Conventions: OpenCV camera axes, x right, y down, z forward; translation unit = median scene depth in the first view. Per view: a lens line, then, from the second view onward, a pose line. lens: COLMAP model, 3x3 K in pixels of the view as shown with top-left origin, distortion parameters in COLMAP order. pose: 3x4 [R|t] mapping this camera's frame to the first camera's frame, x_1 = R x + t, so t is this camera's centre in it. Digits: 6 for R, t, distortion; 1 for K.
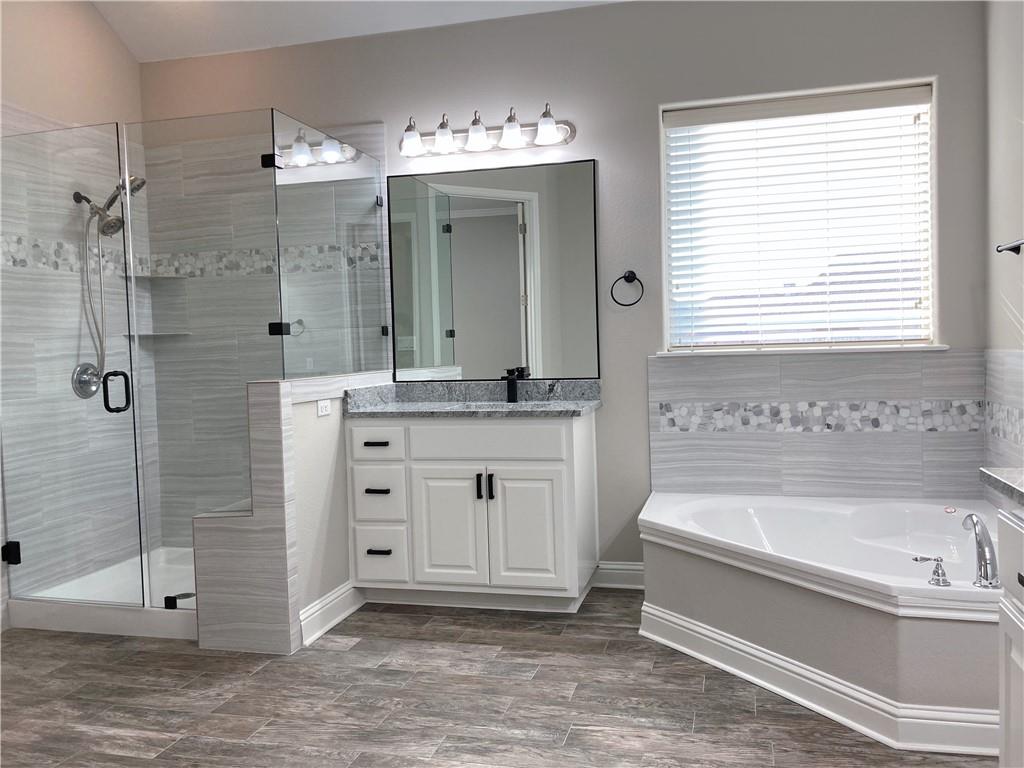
lens RADIAL K [[839.4, 0, 525.0], [0, 839.4, 376.7], [0, 0, 1]] dist [0.031798, -0.033298]
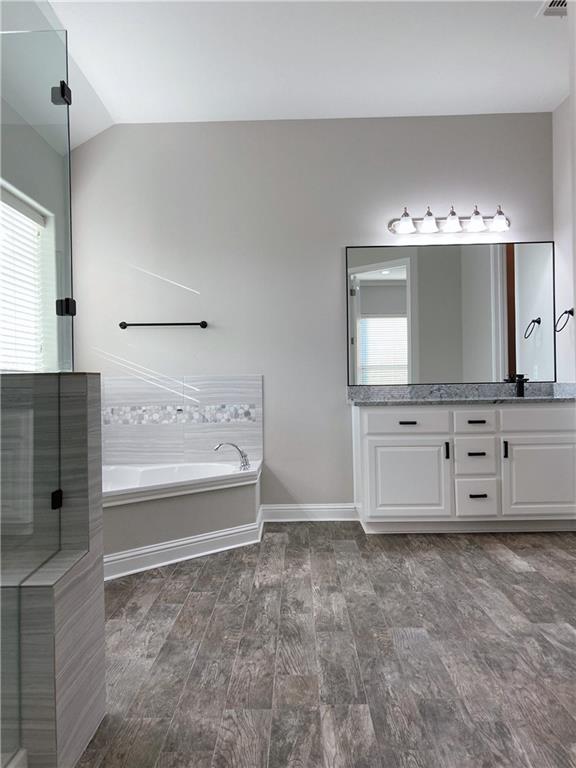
lens RADIAL K [[629.6, 0, 282.5], [0, 629.6, 374.0], [0, 0, 1]] dist [0.031798, -0.033298]
pose [[-0.225464, 0.049415, 0.972997, -0.844849], [0.057978, 0.997623, -0.037231, 0.033510], [-0.972525, 0.048018, -0.227793, 0.871526]]
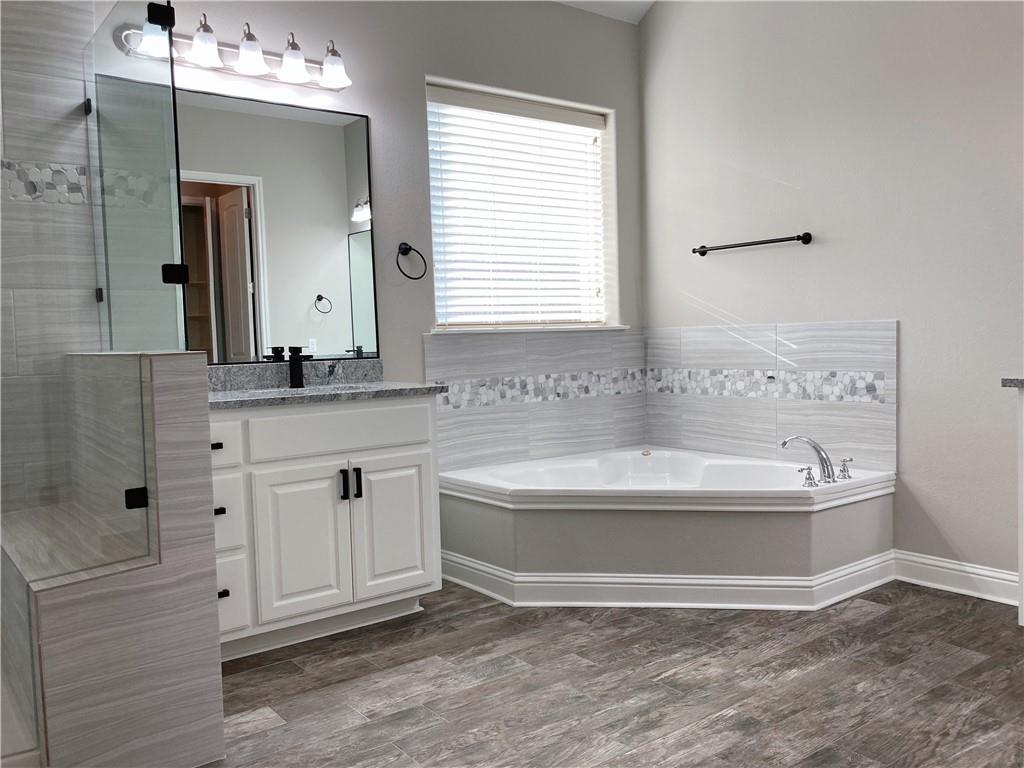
lens RADIAL K [[839.4, 0, 525.0], [0, 839.4, 376.7], [0, 0, 1]] dist [0.031798, -0.033298]
pose [[0.617288, -0.028671, 0.786215, -0.595883], [0.039256, 0.999213, 0.005617, 0.027086], [-0.785757, 0.027396, 0.617928, 0.347419]]
